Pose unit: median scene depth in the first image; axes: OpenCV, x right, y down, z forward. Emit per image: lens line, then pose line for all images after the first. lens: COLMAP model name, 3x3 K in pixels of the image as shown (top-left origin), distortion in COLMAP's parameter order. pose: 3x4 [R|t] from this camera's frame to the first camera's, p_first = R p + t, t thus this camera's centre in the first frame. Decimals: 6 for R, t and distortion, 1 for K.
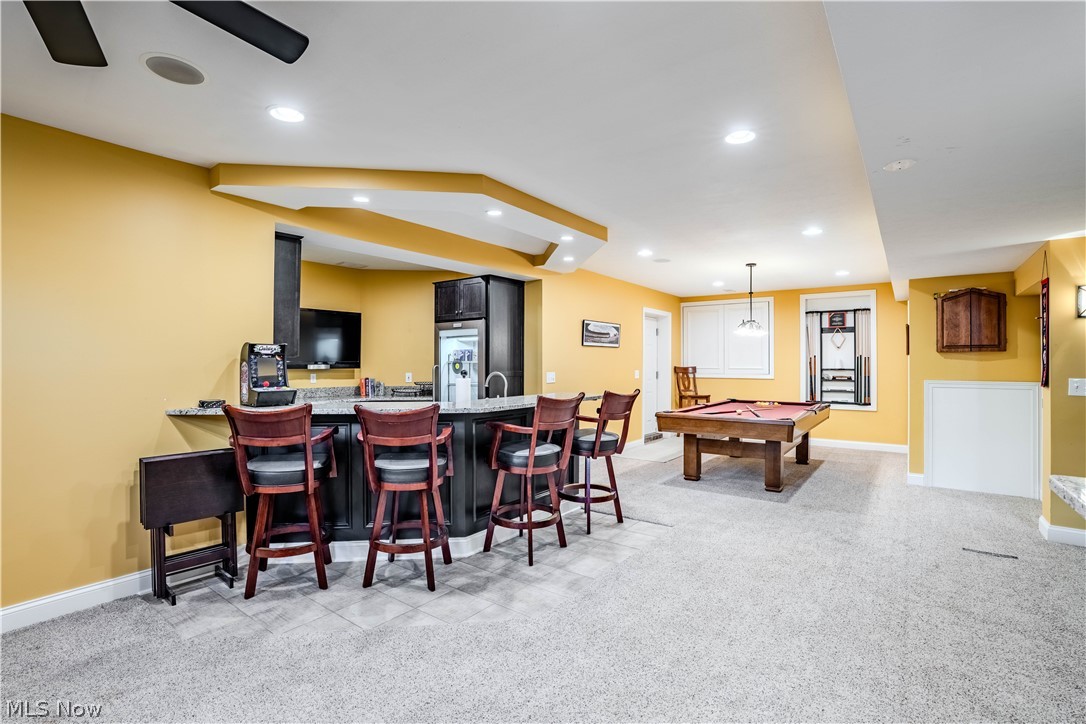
lens RADIAL K [[504.0, 0, 536.3], [0, 504.0, 360.6], [0, 0, 1]] dist [-0.053621, 0.013981]
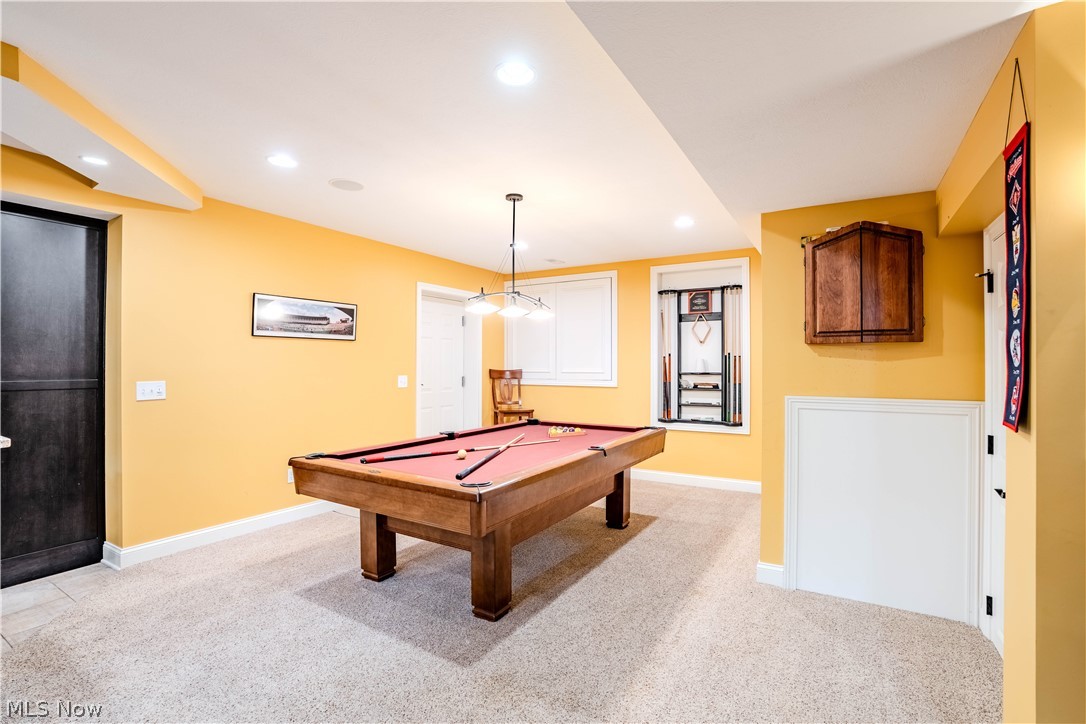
lens RADIAL K [[504.0, 0, 538.9], [0, 504.0, 366.2], [0, 0, 1]] dist [-0.053621, 0.013981]
pose [[0.995293, -0.001858, 0.096894, 0.326683], [0.001080, 0.999967, 0.008080, 0.001623], [-0.096906, -0.007937, 0.995262, 0.332336]]
